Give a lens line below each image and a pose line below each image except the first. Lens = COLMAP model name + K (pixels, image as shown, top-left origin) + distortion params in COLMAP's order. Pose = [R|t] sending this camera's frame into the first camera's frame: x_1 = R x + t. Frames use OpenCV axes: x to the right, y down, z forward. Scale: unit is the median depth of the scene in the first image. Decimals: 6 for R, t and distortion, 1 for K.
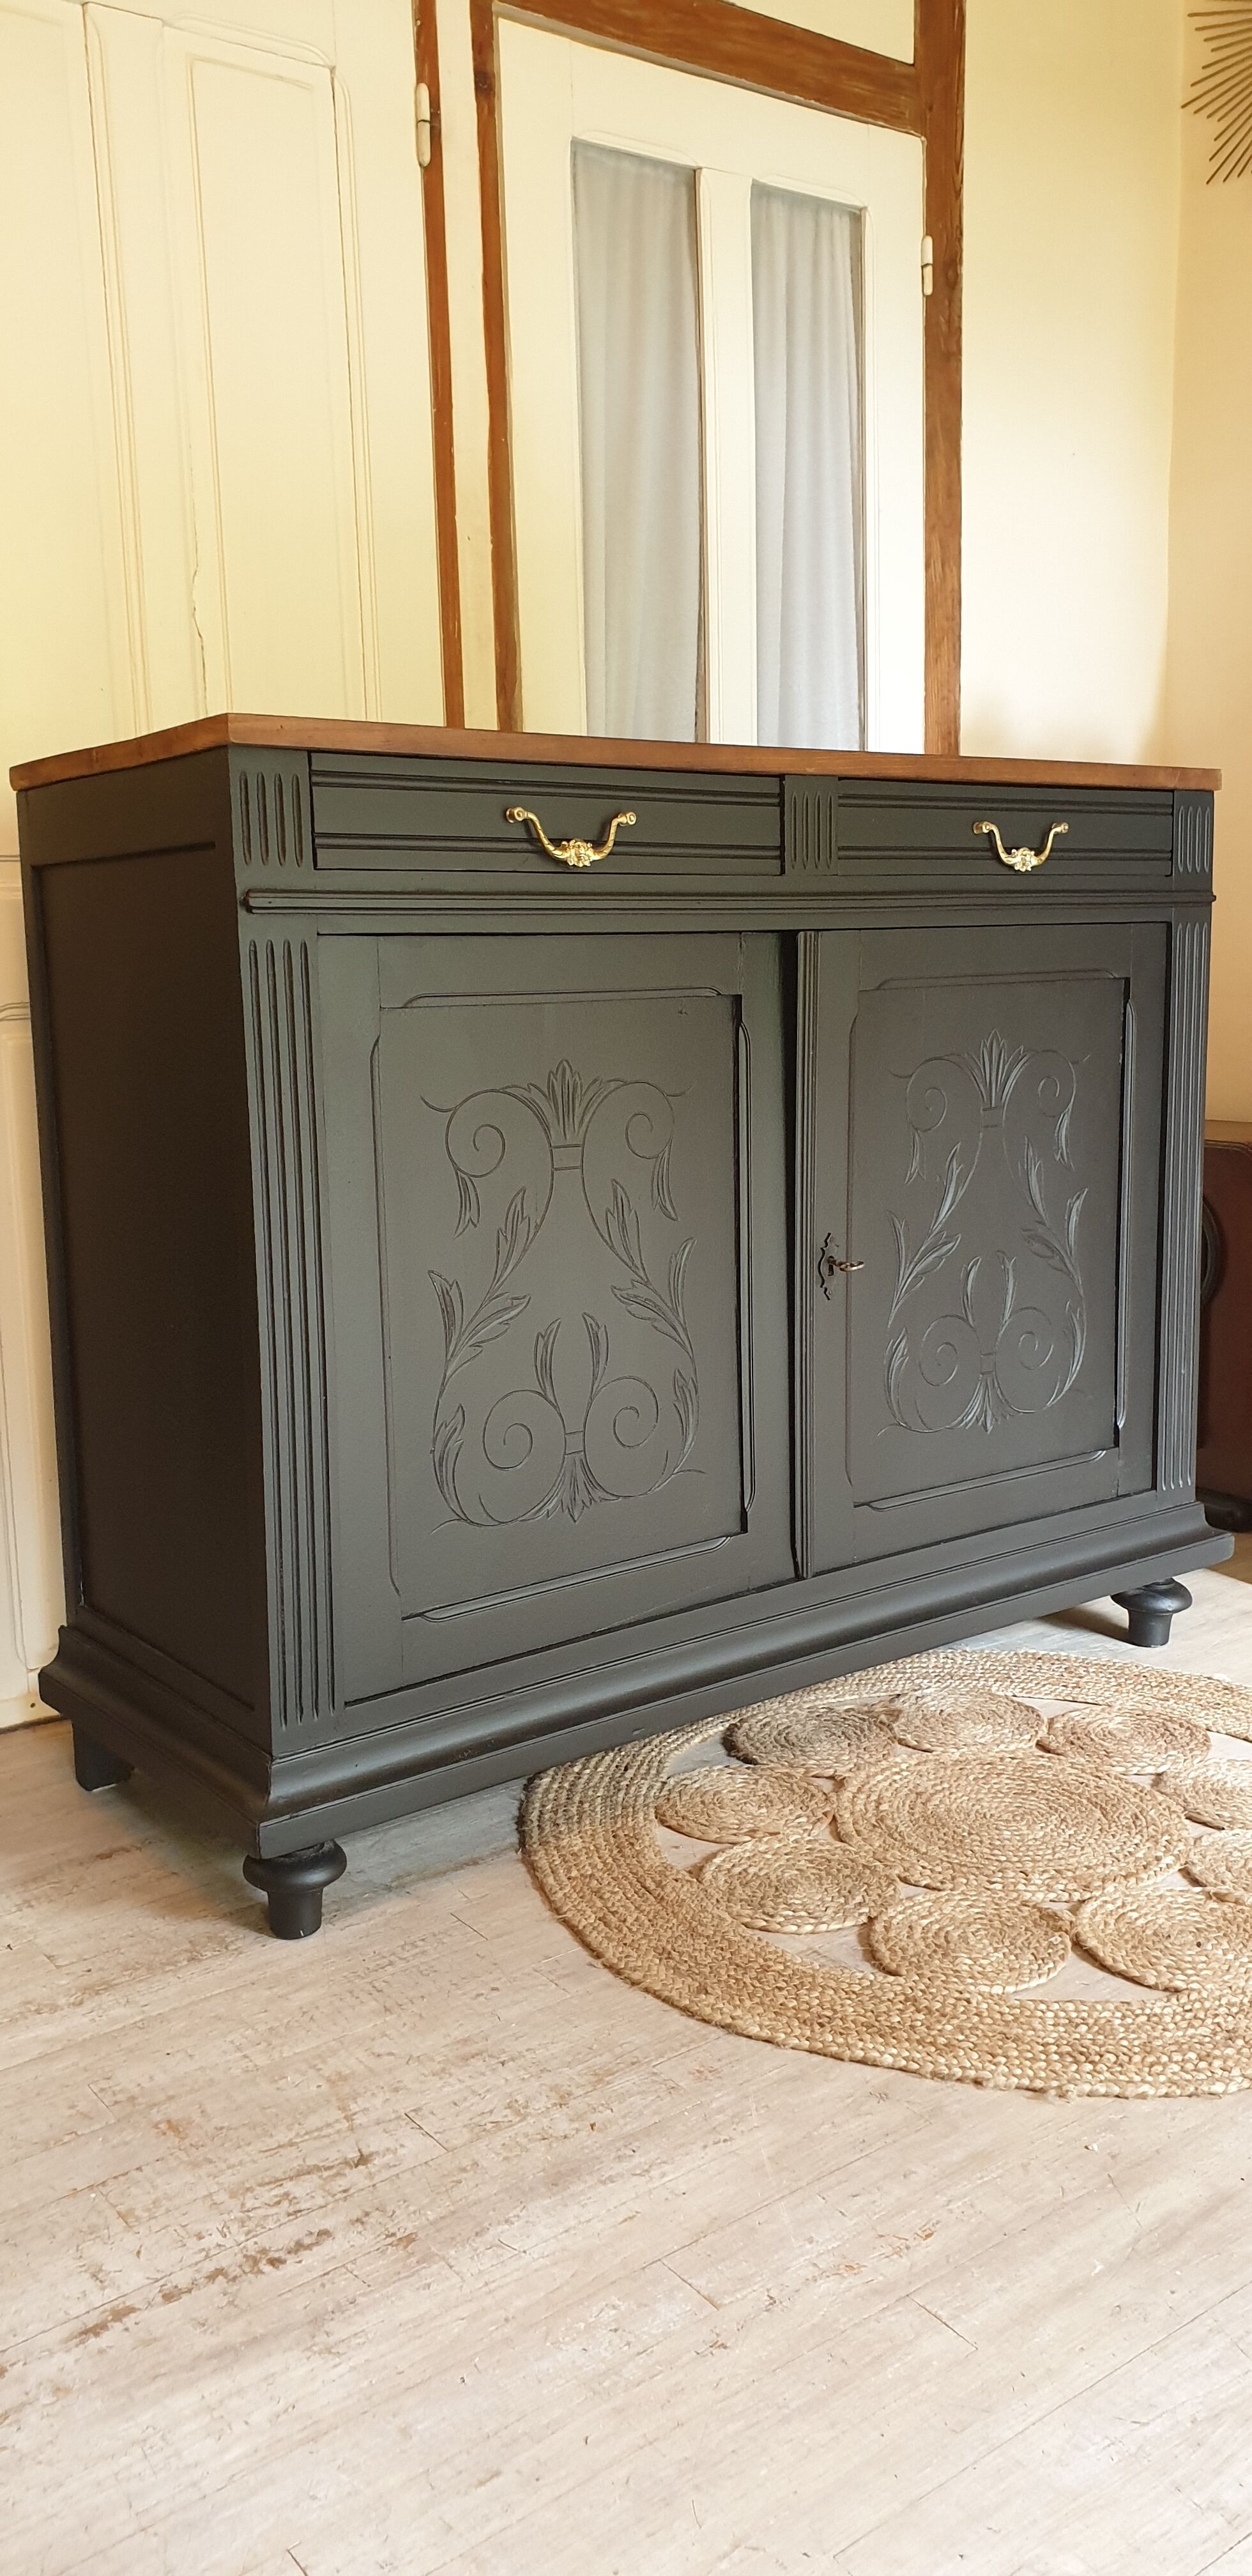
lens RADIAL K [[1960.2, 0, 593.5], [0, 1960.2, 1269.9], [0, 0, 1]] dist [-0.016444, 0.037880]
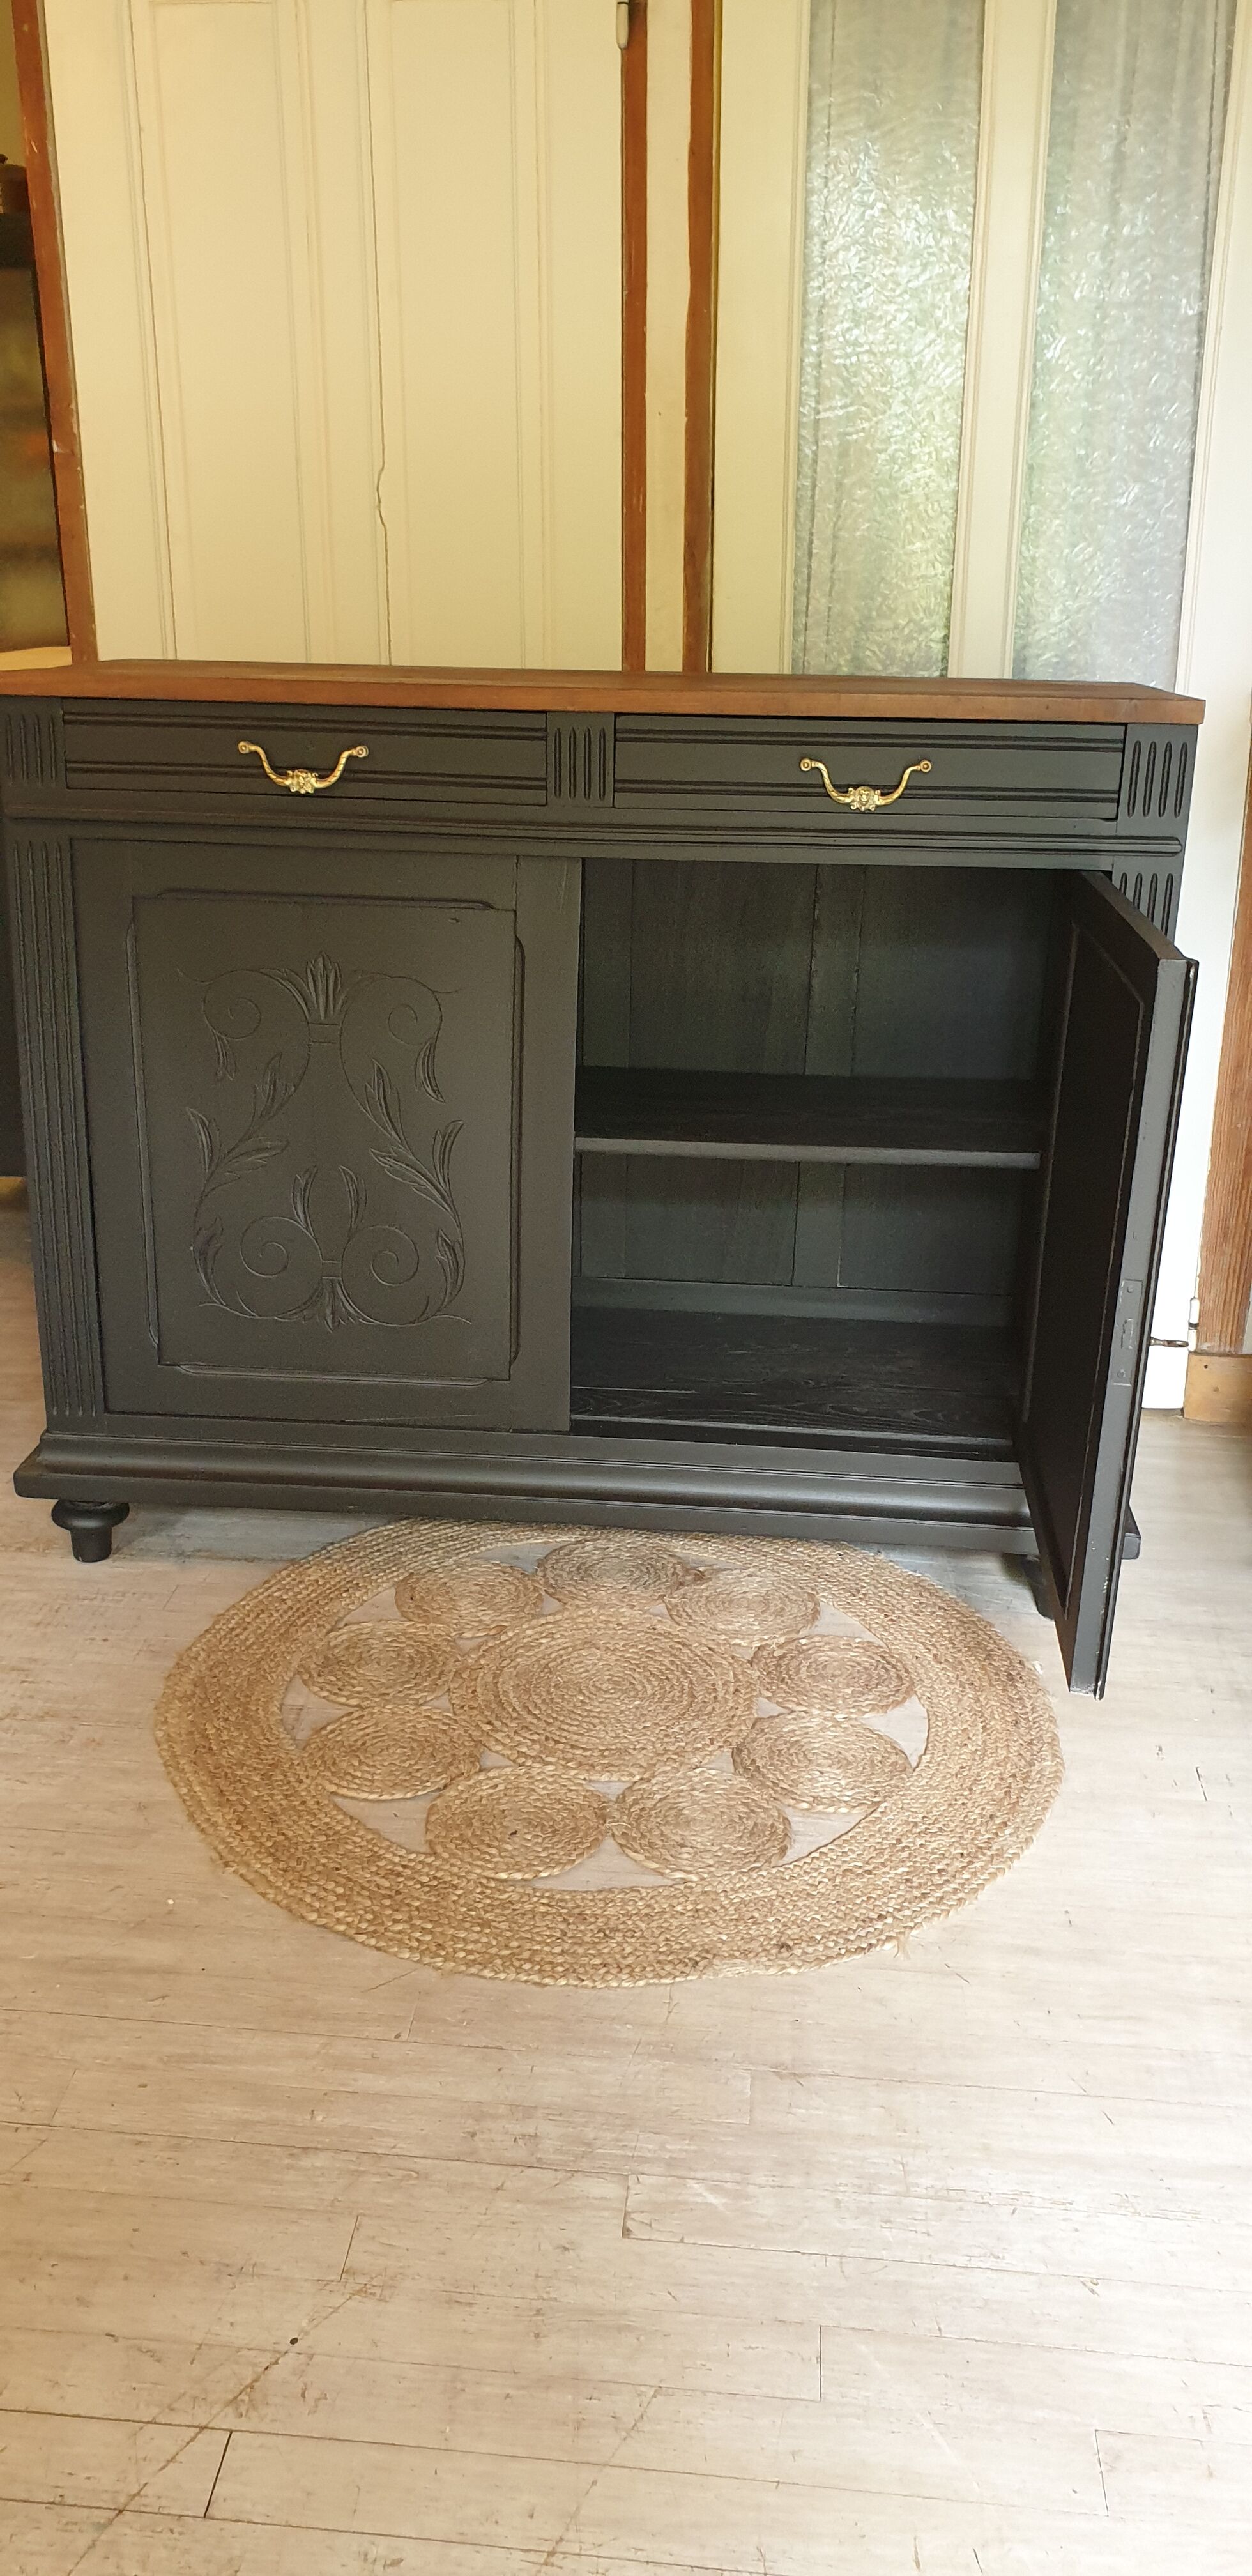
lens RADIAL K [[1960.2, 0, 648.3], [0, 1960.2, 1260.4], [0, 0, 1]] dist [-0.016444, 0.037880]
pose [[0.762726, 0.245963, -0.598123, 0.877603], [-0.142328, 0.966019, 0.215754, -0.207224], [0.630866, -0.079432, 0.771815, 0.189725]]
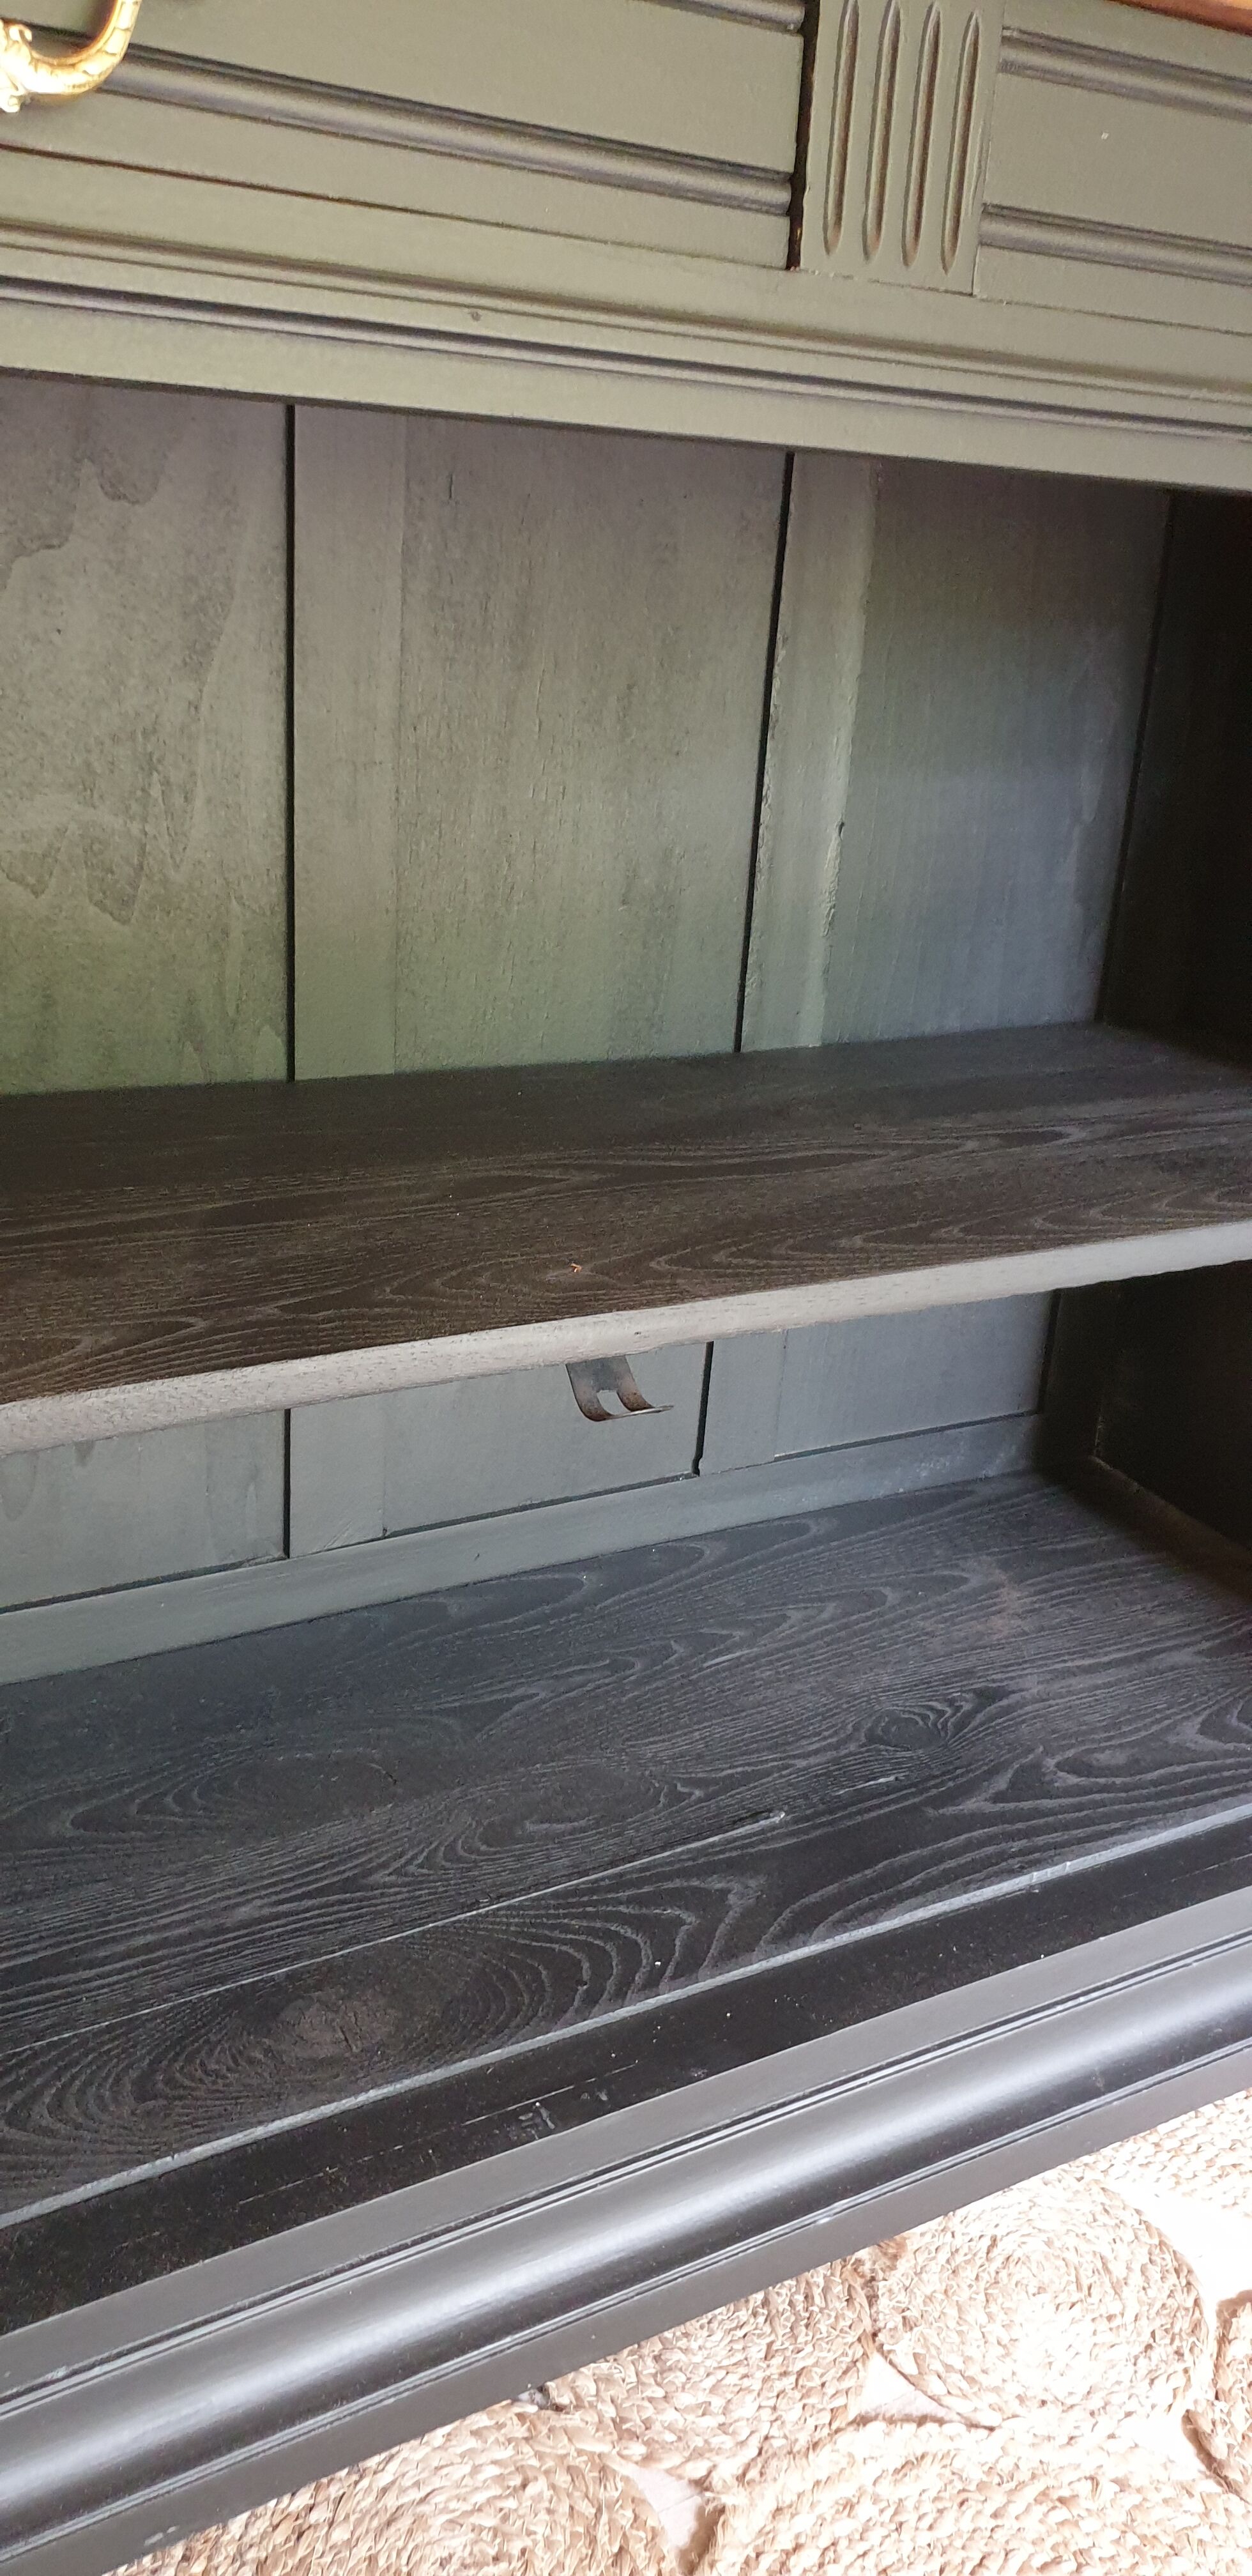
lens RADIAL K [[1960.2, 0, 602.7], [0, 1960.2, 1234.5], [0, 0, 1]] dist [-0.016444, 0.037880]
pose [[0.988496, 0.120207, -0.091793, 0.118876], [-0.102639, 0.978911, 0.176628, -0.103603], [0.111089, -0.165175, 0.979988, 0.678514]]
